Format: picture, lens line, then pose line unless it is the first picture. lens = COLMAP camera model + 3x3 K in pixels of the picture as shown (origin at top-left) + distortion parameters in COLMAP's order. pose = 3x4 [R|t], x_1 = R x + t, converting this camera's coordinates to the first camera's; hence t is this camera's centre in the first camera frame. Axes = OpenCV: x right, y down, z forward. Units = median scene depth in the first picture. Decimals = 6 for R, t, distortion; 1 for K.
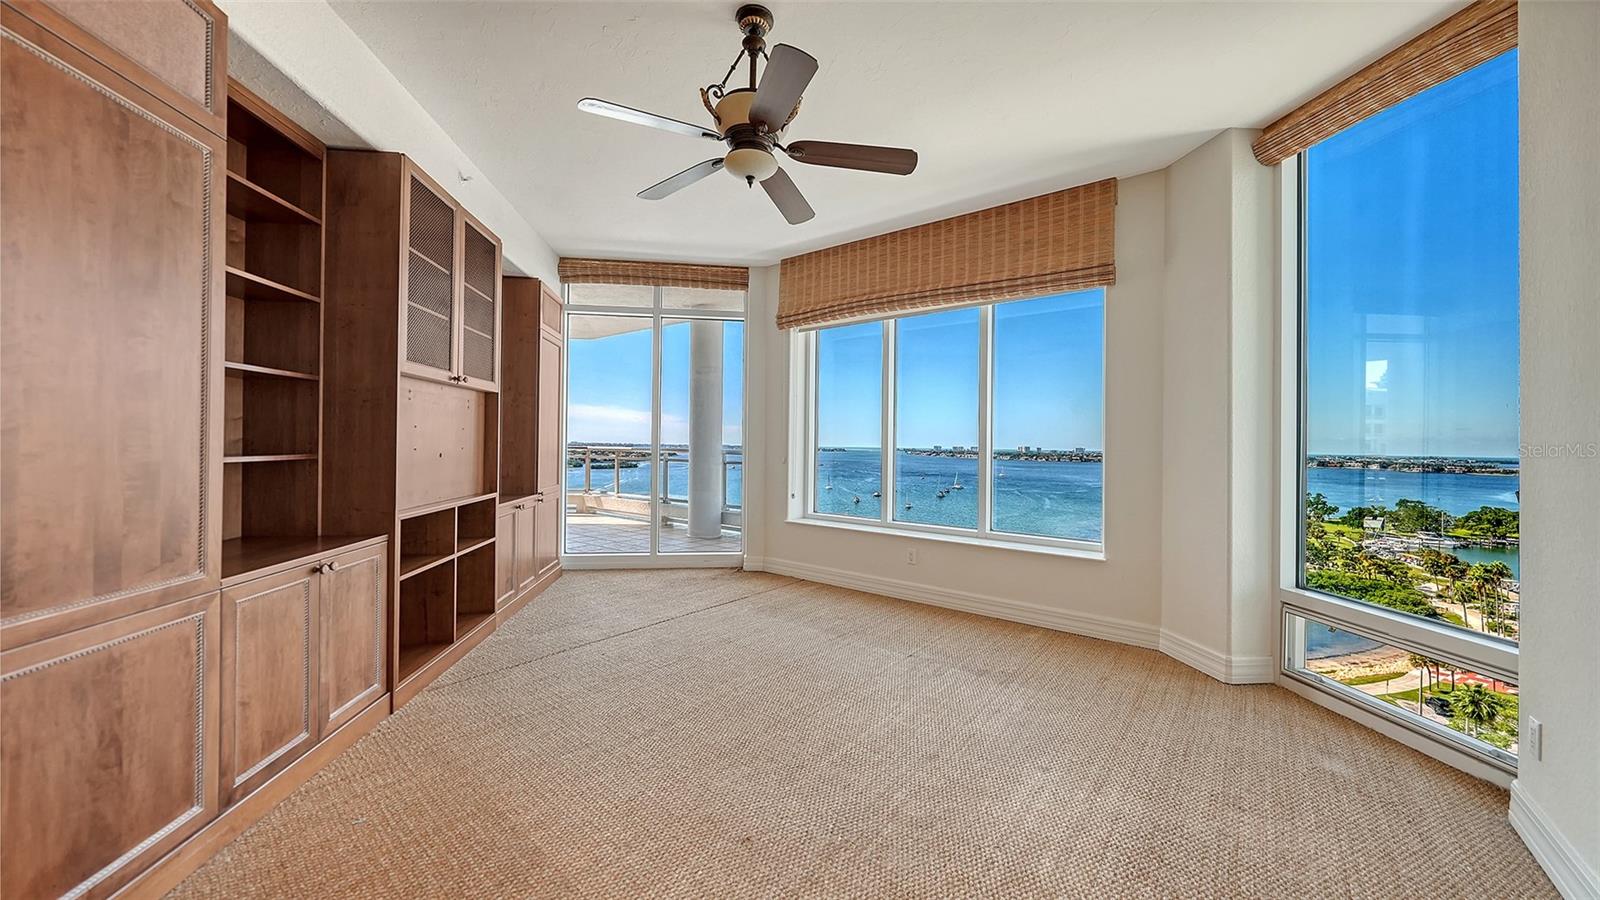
lens RADIAL K [[574.0, 0, 801.8], [0, 574.0, 442.2], [0, 0, 1]] dist [0.000361, -0.000031]
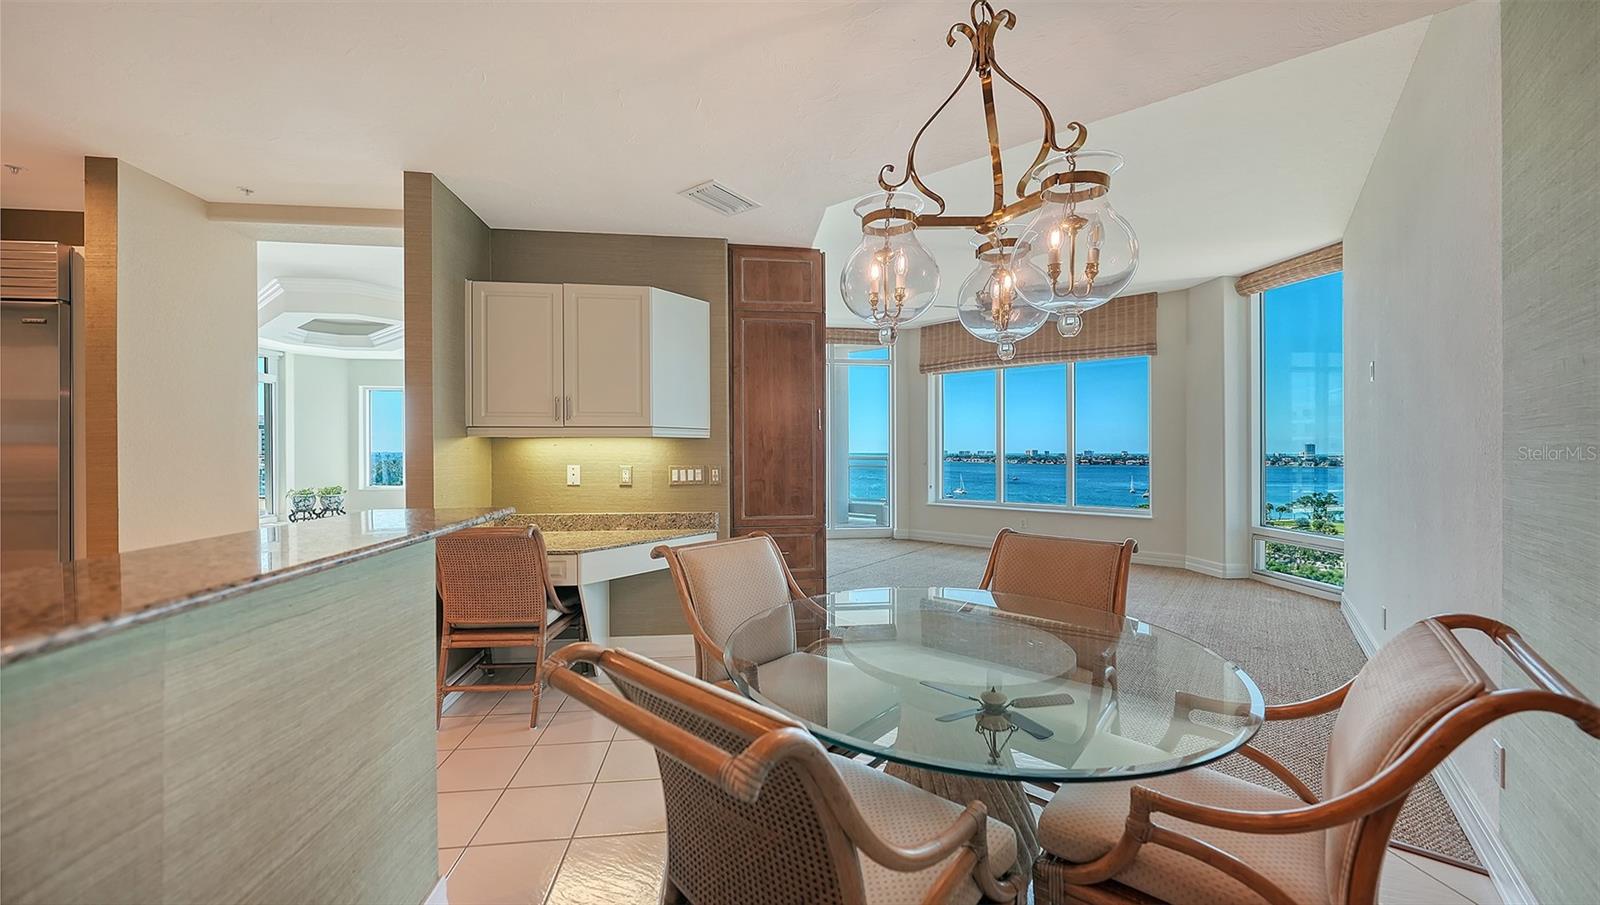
lens RADIAL K [[586.8, 0, 800.0], [0, 586.8, 452.5], [0, 0, 1]] dist [-0.000973, -0.000052]
pose [[0.999905, -0.013071, -0.004409, -0.400708], [0.013101, 0.999891, 0.006879, -0.010457], [0.004318, -0.006937, 0.999967, -0.586760]]
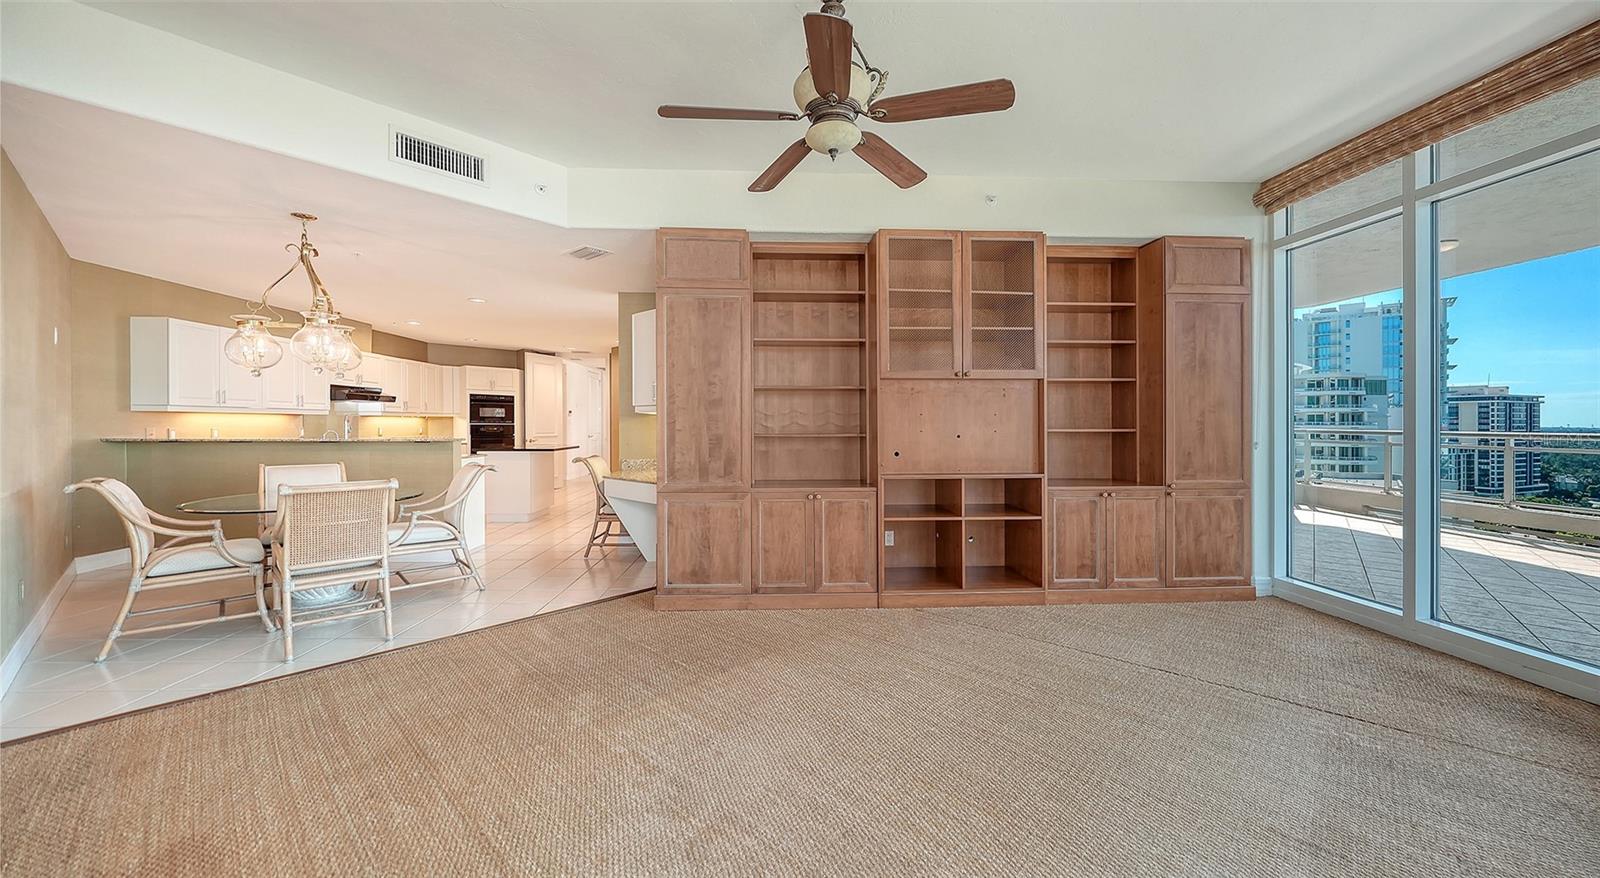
lens RADIAL K [[575.7, 0, 799.6], [0, 575.7, 430.2], [0, 0, 1]] dist [-0.000503, -0.000018]
pose [[-0.079350, -0.002402, -0.996844, 0.722010], [0.001572, 0.999996, -0.002535, 0.013457], [0.996846, -0.001769, -0.079346, 0.830292]]
